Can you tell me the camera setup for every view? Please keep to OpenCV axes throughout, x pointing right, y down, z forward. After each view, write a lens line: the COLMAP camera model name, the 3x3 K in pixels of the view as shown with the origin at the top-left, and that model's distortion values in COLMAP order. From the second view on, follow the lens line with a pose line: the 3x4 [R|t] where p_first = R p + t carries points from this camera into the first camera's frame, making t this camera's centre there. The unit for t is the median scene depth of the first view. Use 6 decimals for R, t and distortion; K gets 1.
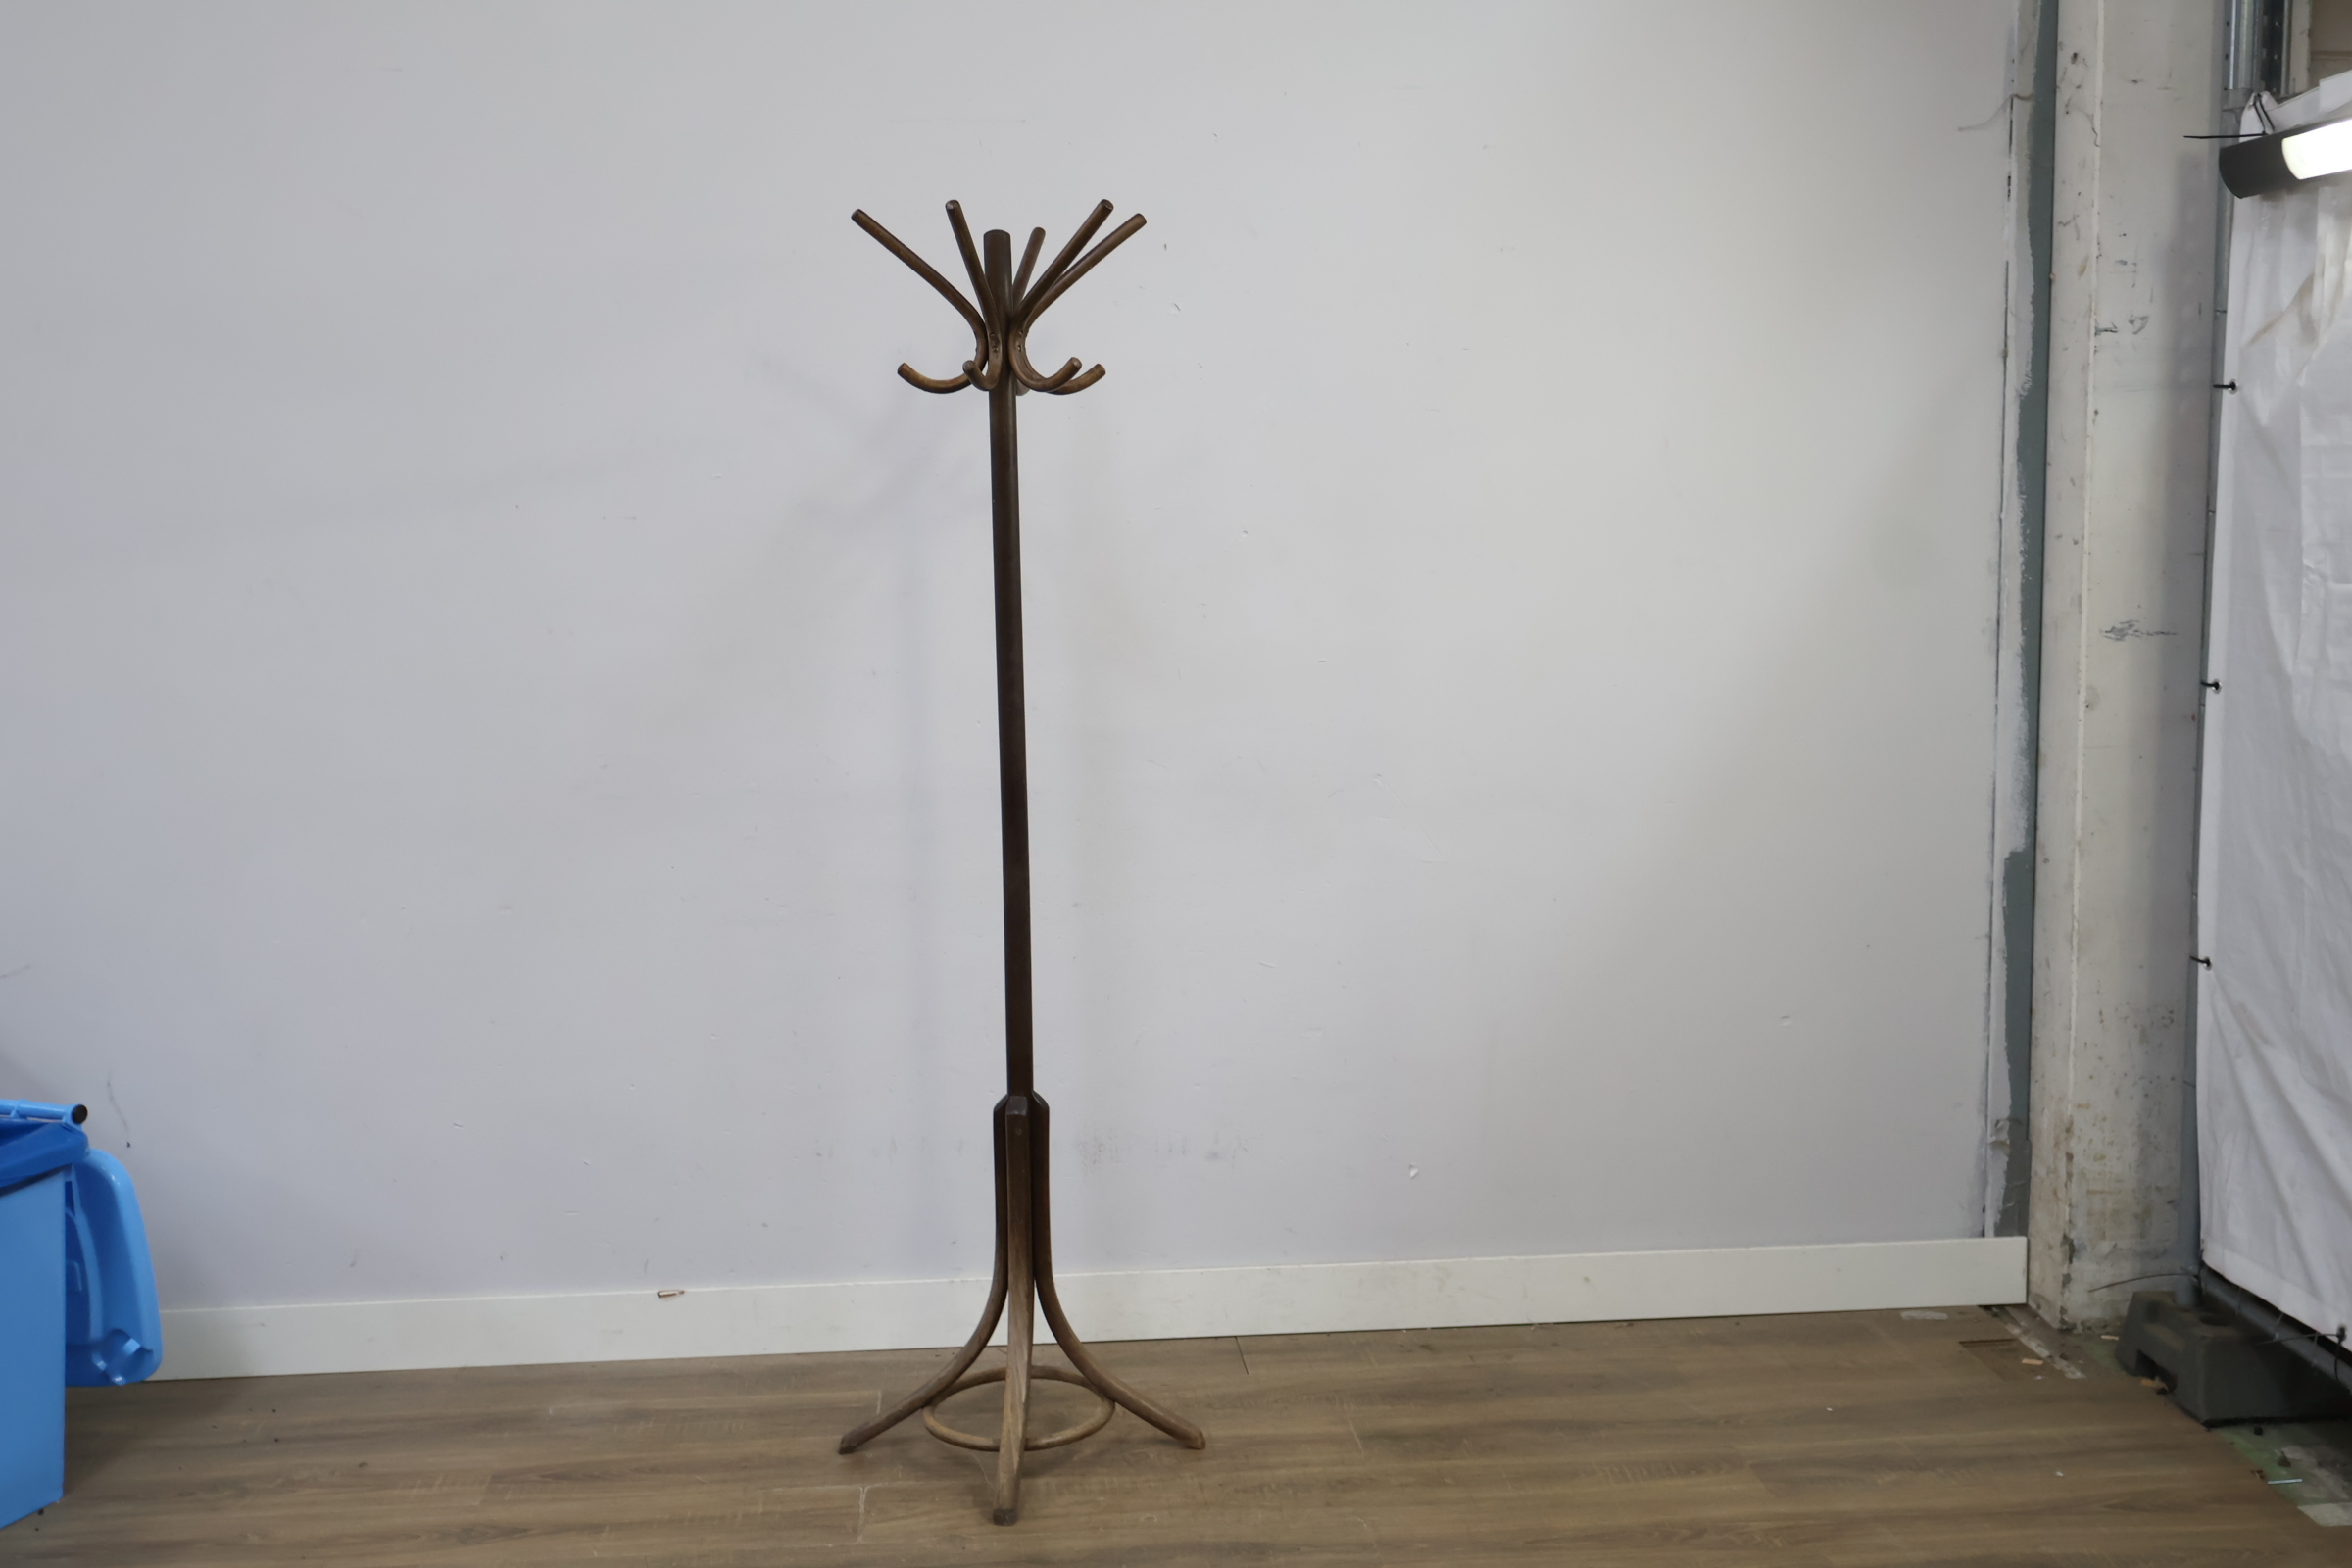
lens RADIAL K [[2515.7, 0, 1168.1], [0, 2515.7, 777.1], [0, 0, 1]] dist [-0.011879, 0.000000]
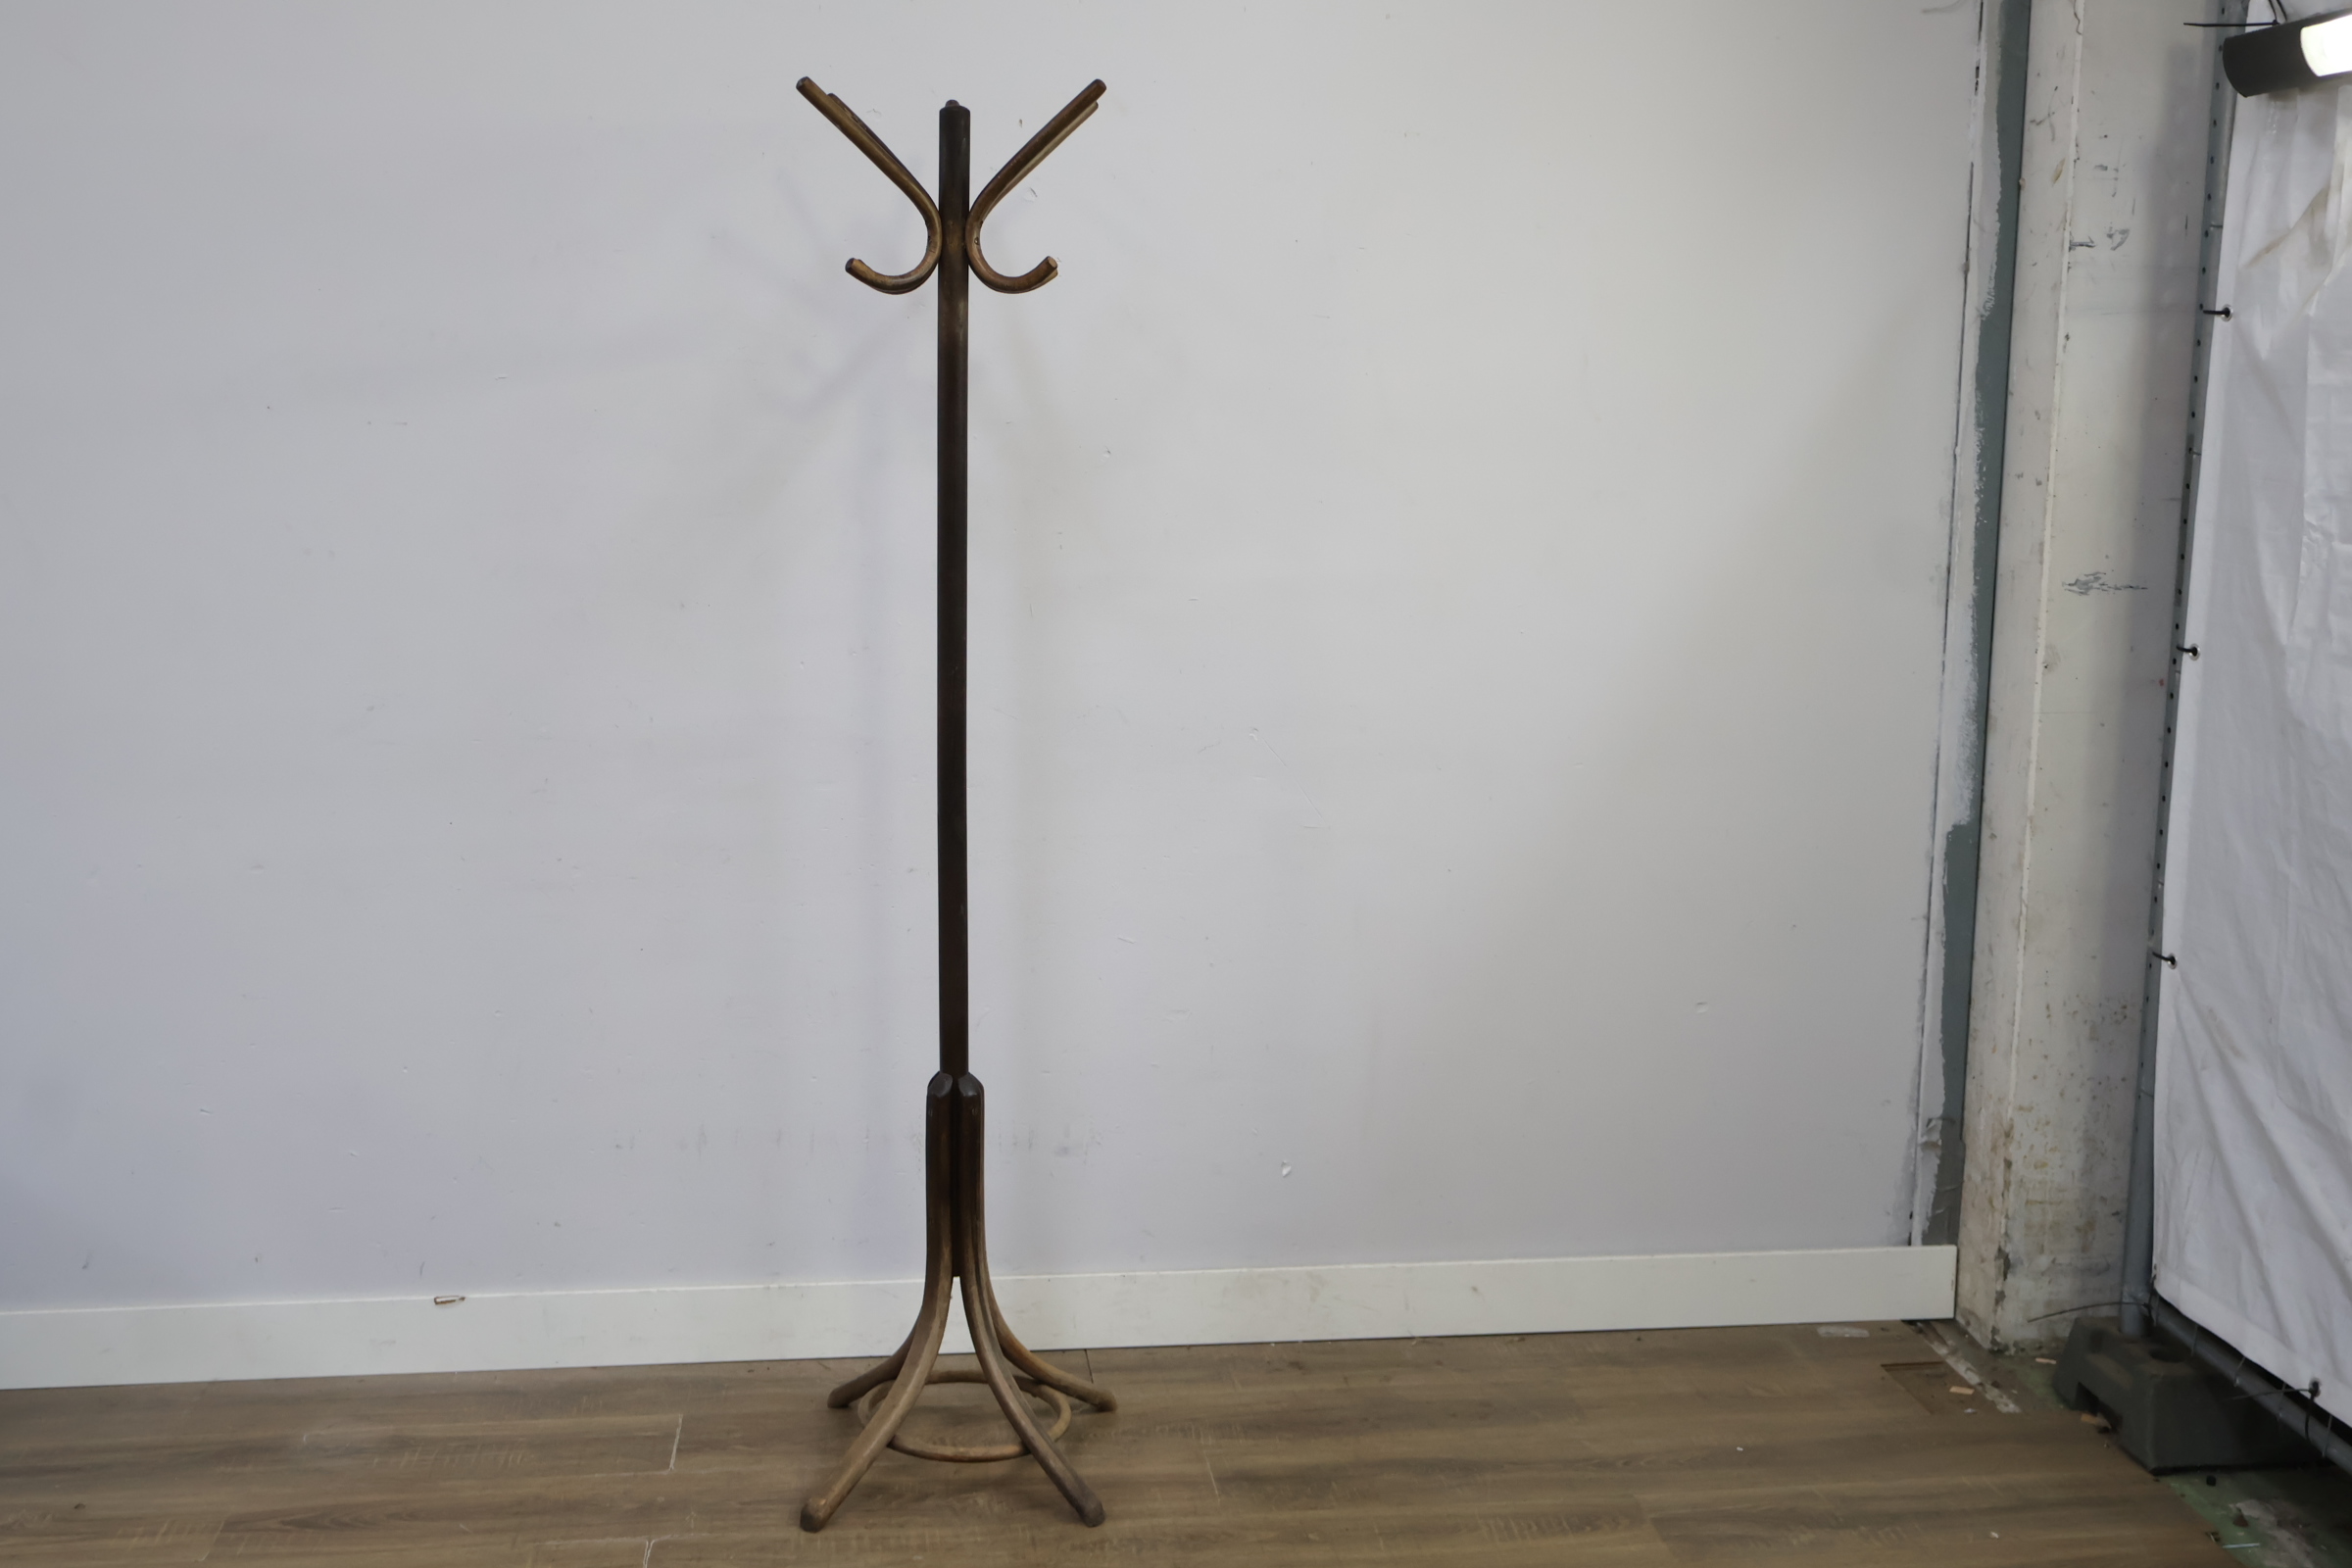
lens RADIAL K [[2515.7, 0, 1168.9], [0, 2515.7, 792.5], [0, 0, 1]] dist [-0.011879, 0.000000]
pose [[0.999202, 0.015257, 0.036903, 0.022833], [-0.017040, 0.998679, 0.048478, -0.023328], [-0.036115, -0.049068, 0.998142, 0.123348]]
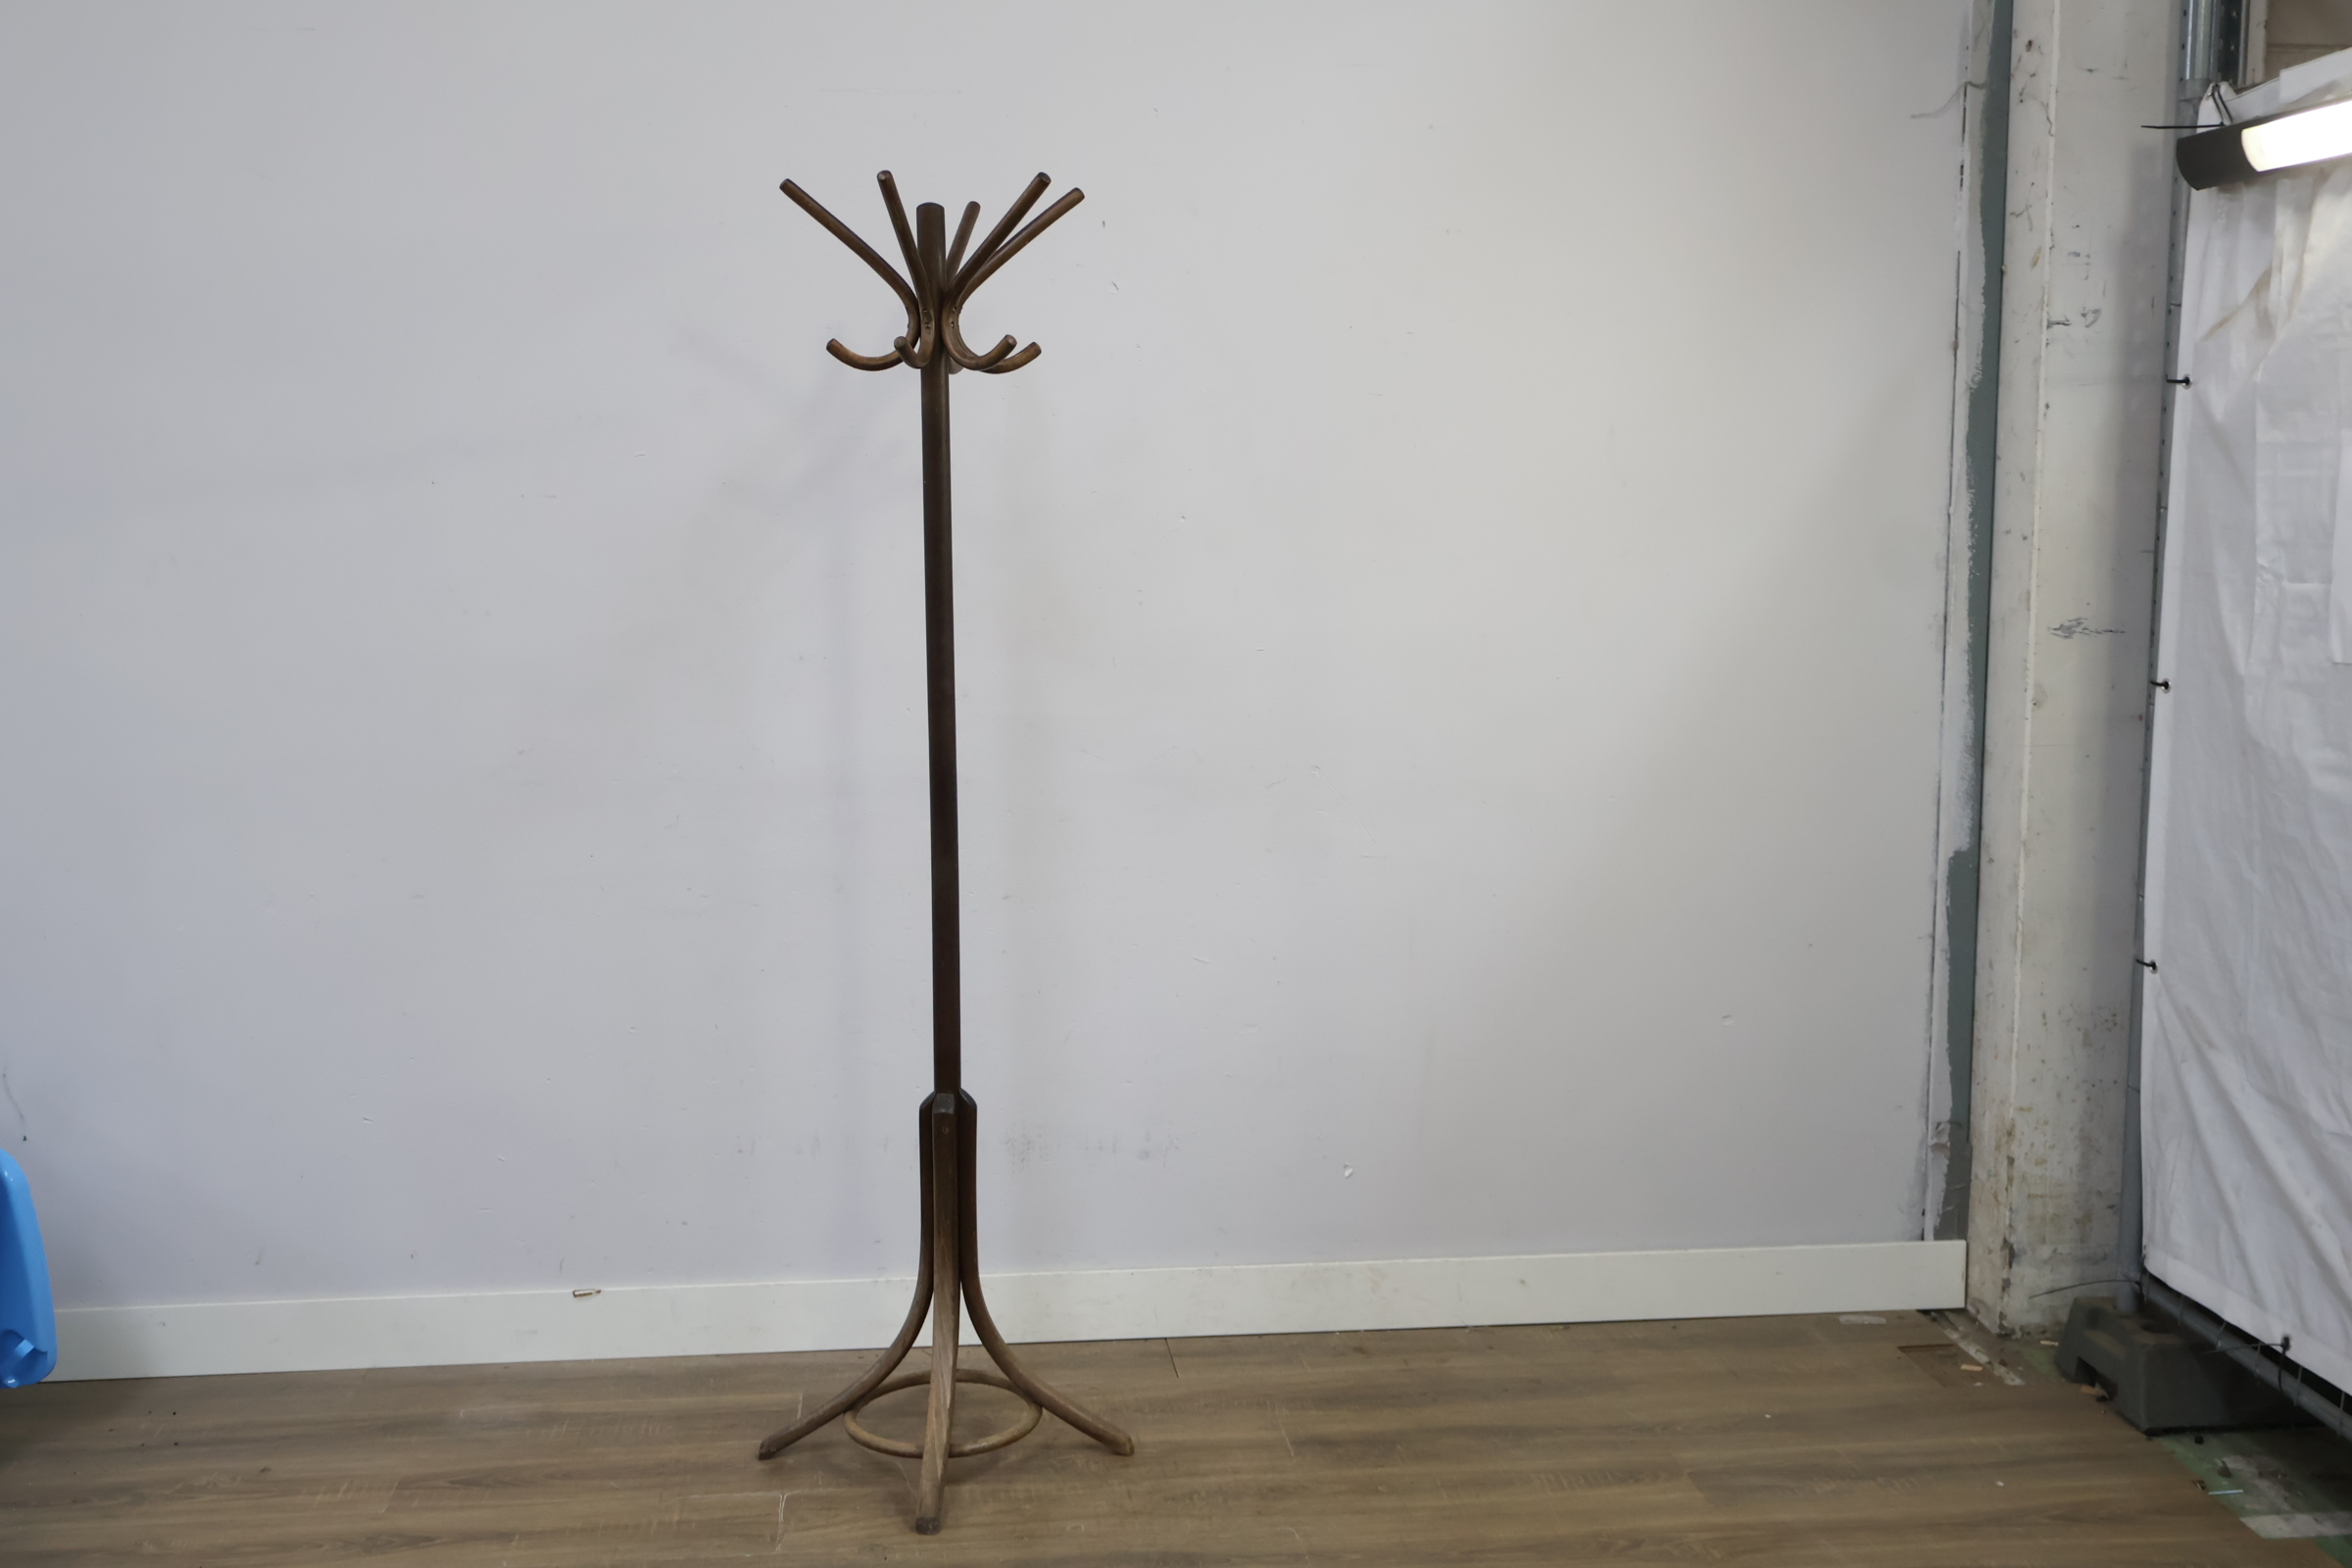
lens RADIAL K [[2515.7, 0, 1165.7], [0, 2515.7, 785.2], [0, 0, 1]] dist [-0.011879, 0.000000]
pose [[0.999627, 0.008909, 0.025799, -0.000395], [-0.009130, 0.999923, 0.008457, -0.001911], [-0.025722, -0.008689, 0.999631, 0.023666]]
